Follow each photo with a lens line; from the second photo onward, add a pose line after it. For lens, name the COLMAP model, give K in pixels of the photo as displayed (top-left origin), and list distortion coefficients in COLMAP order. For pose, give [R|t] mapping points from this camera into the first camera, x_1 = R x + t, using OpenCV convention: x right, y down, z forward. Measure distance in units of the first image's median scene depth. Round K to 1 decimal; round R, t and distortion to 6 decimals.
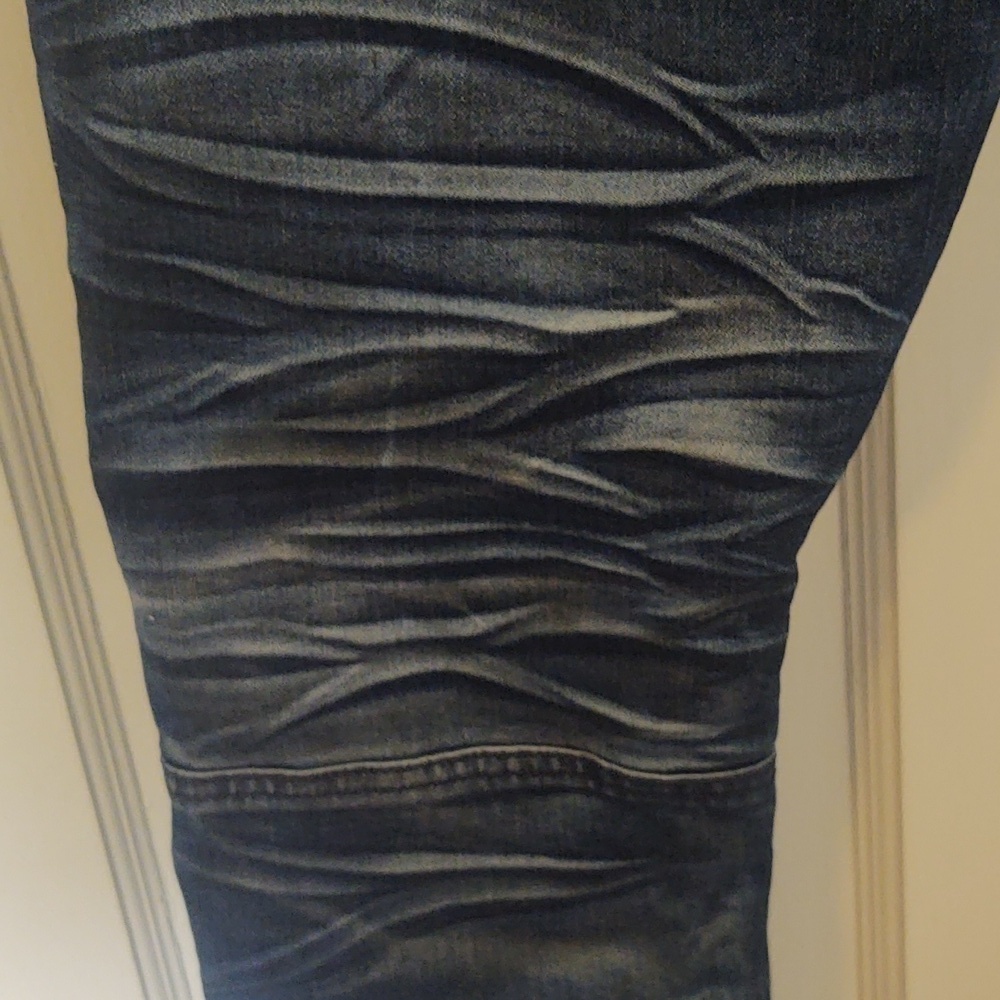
lens RADIAL K [[1653.8, 0, 500.0], [0, 1653.8, 500.0], [0, 0, 1]] dist [0.161854, -0.568619]
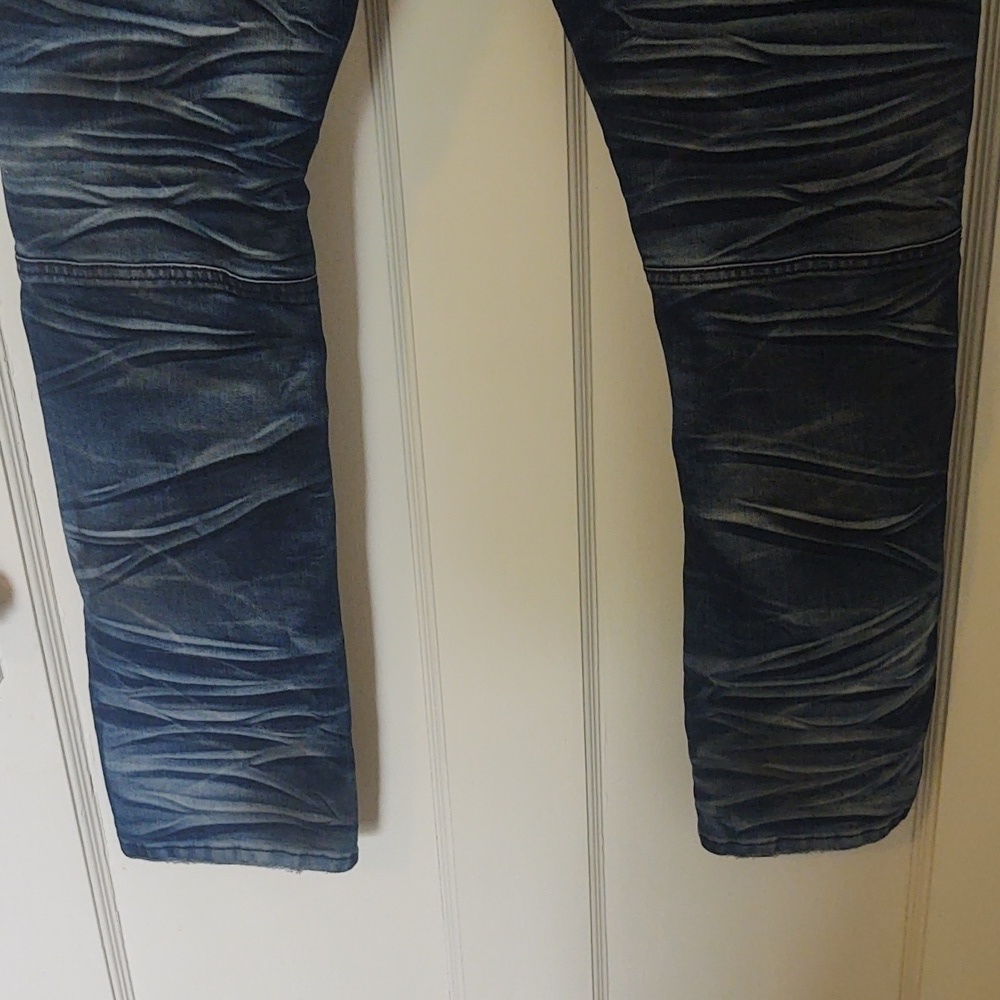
lens RADIAL K [[1653.8, 0, 500.0], [0, 1653.8, 500.0], [0, 0, 1]] dist [0.161854, -0.568619]
pose [[0.991311, 0.104726, -0.079588, 0.619734], [-0.100031, 0.993121, 0.060856, 0.298237], [0.085414, -0.052366, 0.994968, -1.046349]]
